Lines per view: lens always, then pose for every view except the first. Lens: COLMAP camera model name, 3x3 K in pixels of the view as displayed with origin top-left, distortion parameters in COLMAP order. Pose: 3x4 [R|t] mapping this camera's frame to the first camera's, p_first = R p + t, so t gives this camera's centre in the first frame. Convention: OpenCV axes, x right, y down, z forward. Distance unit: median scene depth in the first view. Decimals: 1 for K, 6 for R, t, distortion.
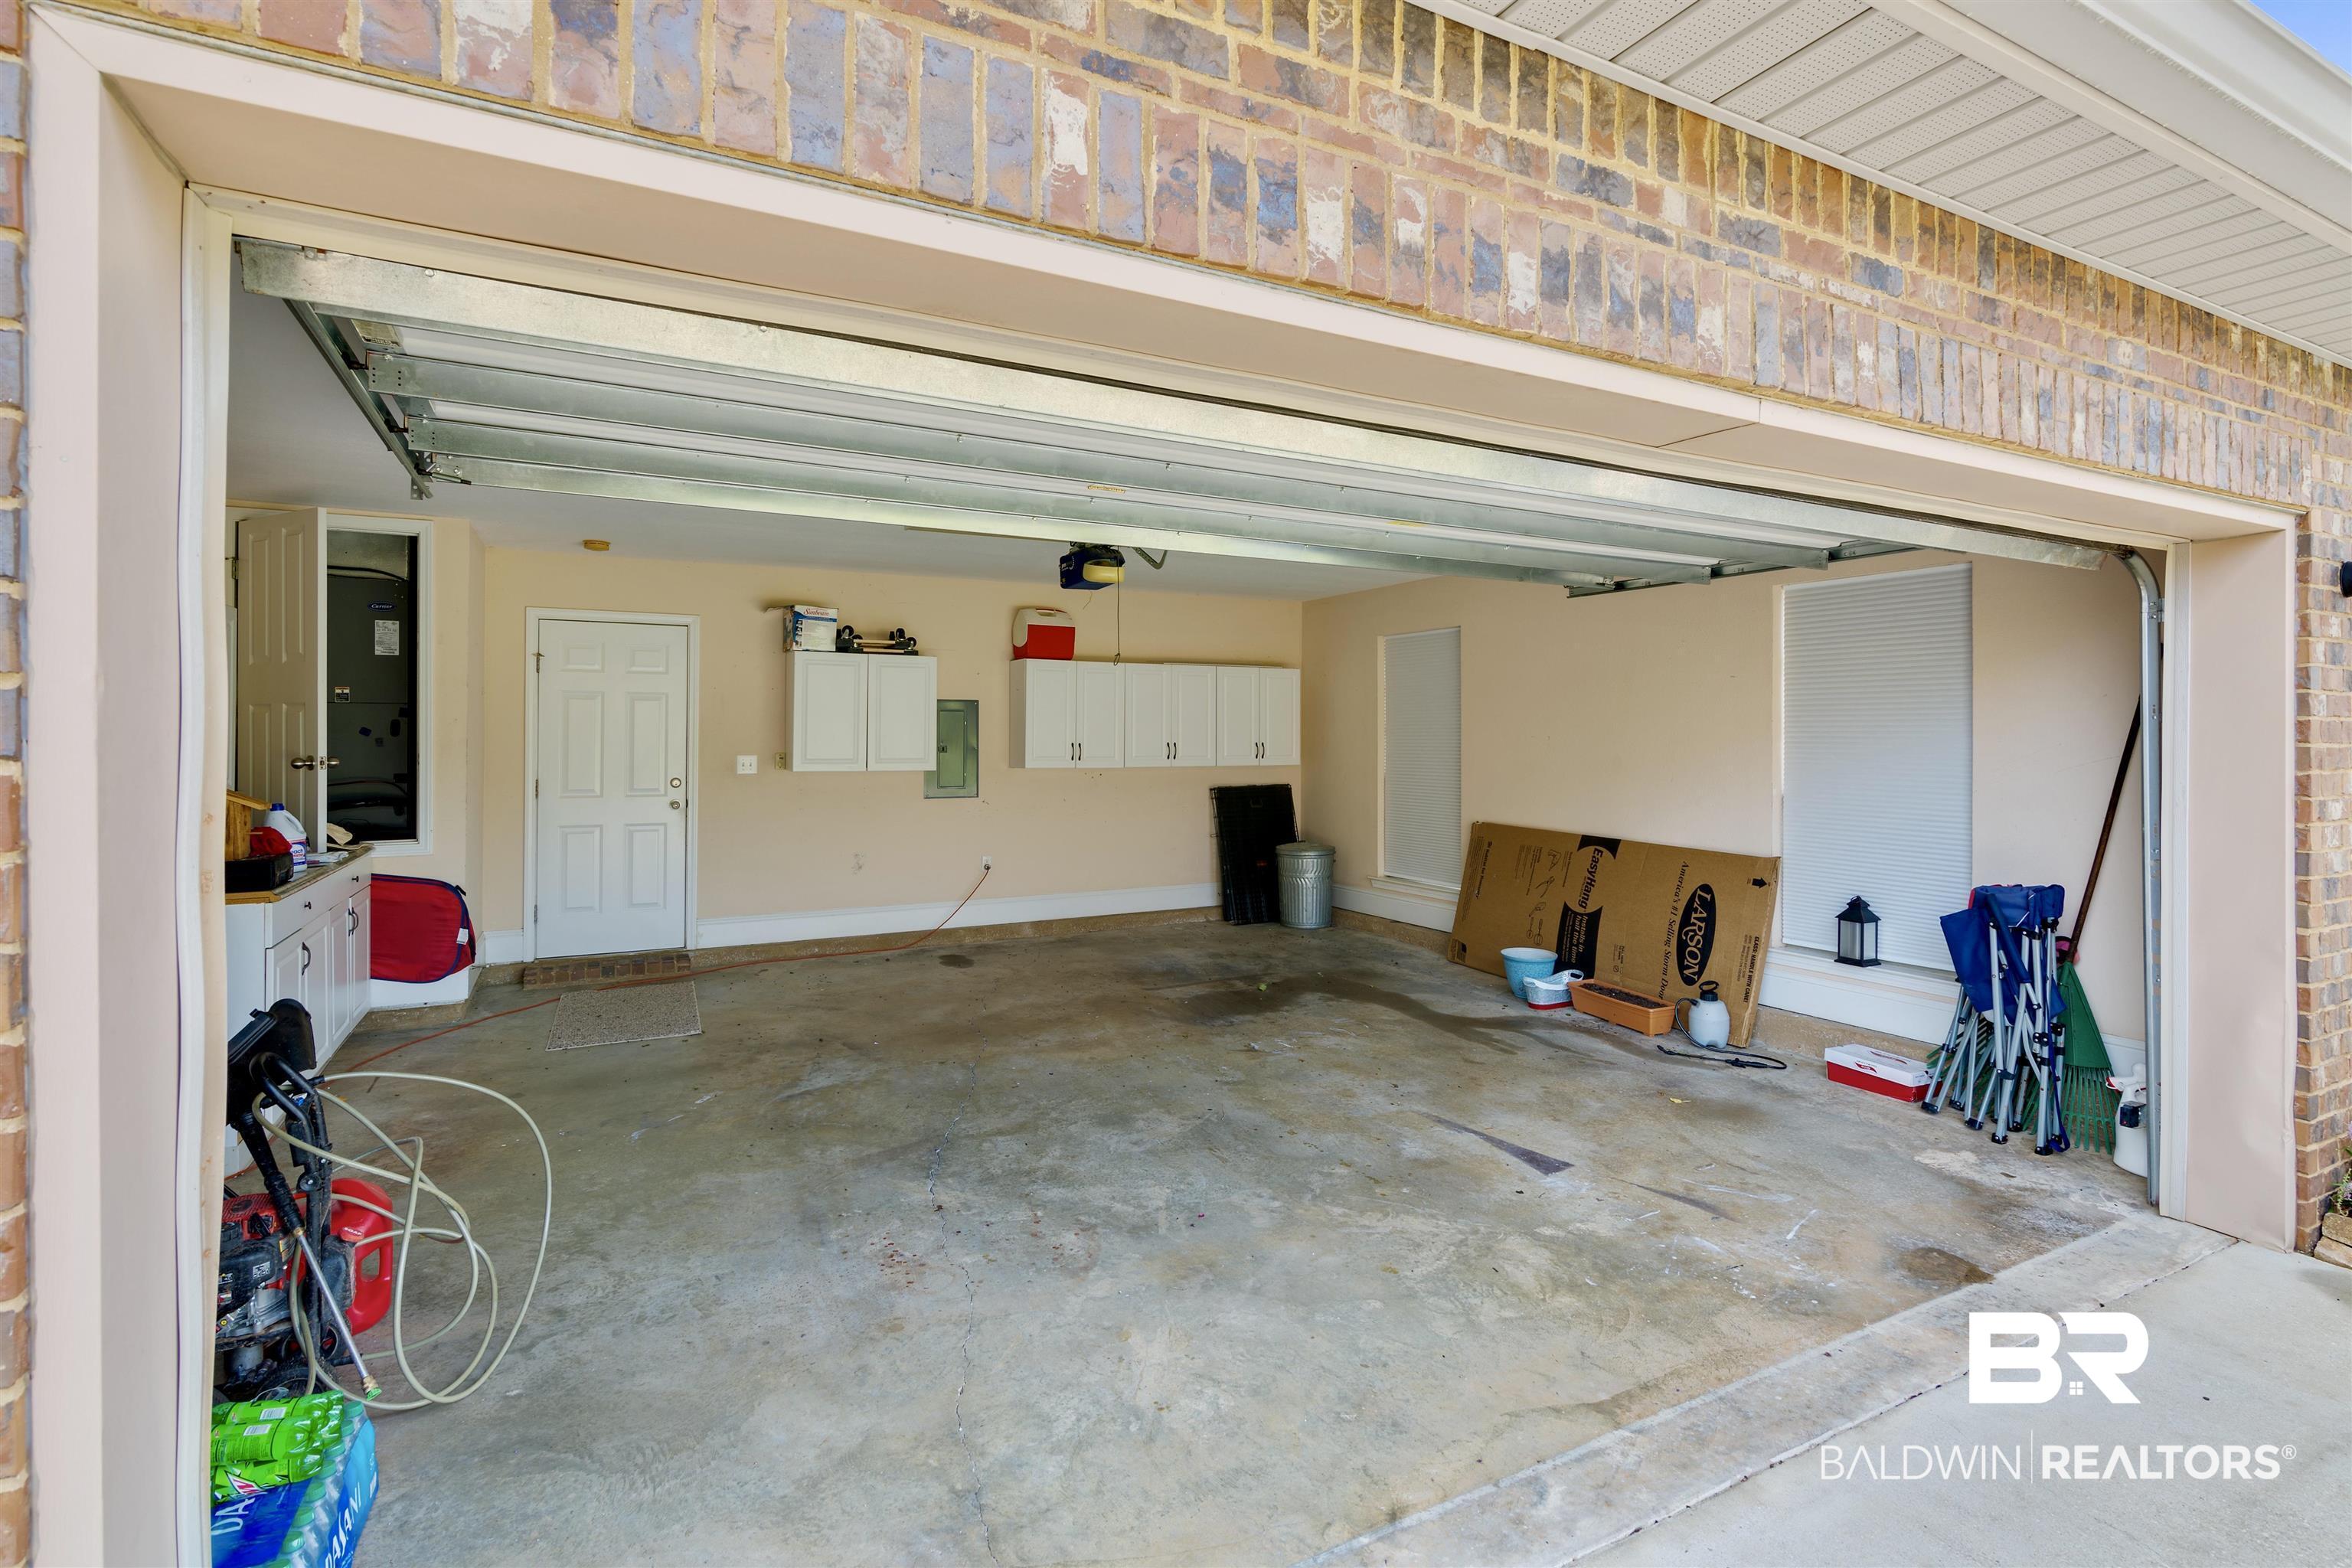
lens RADIAL K [[1066.0, 0, 1177.6], [0, 1066.0, 737.8], [0, 0, 1]] dist [0.001343, 0.000044]
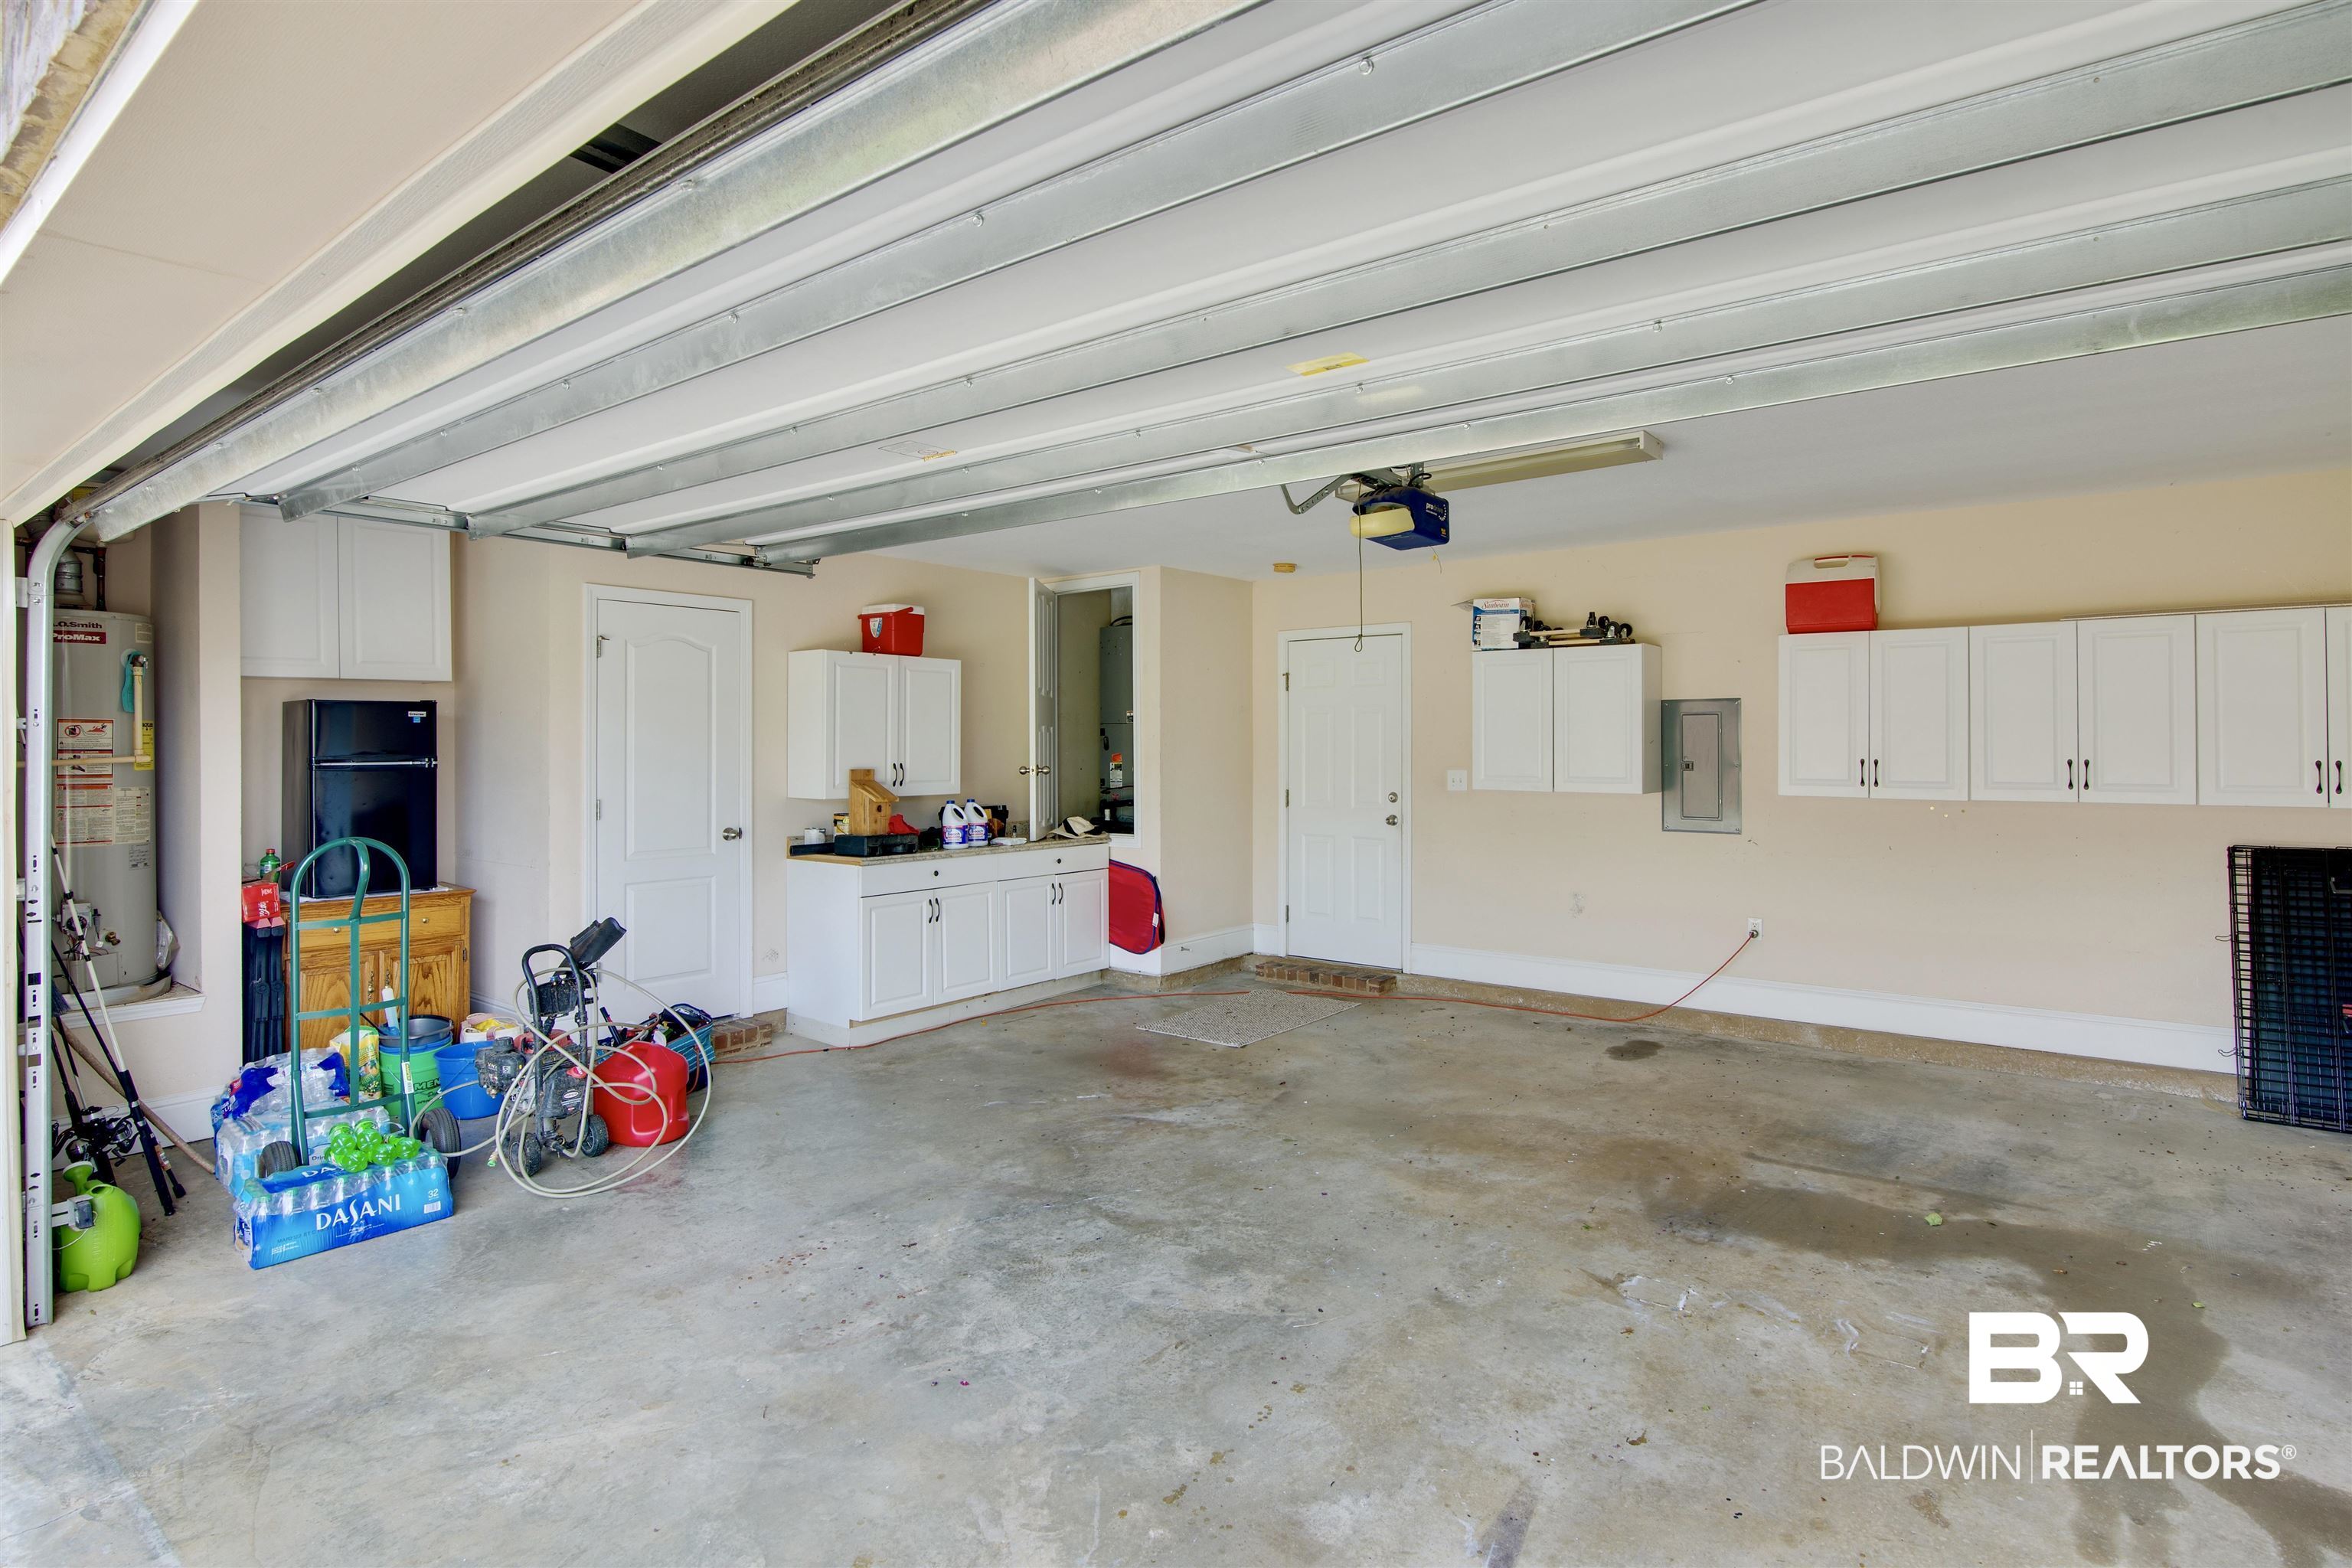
lens RADIAL K [[1159.8, 0, 1177.0], [0, 1159.8, 743.8], [0, 0, 1]] dist [-0.015589, 0.000584]
pose [[0.433682, -0.005254, -0.901051, 0.680901], [0.002131, 0.999986, -0.004805, -0.003308], [0.901064, 0.000164, 0.433687, 0.637145]]
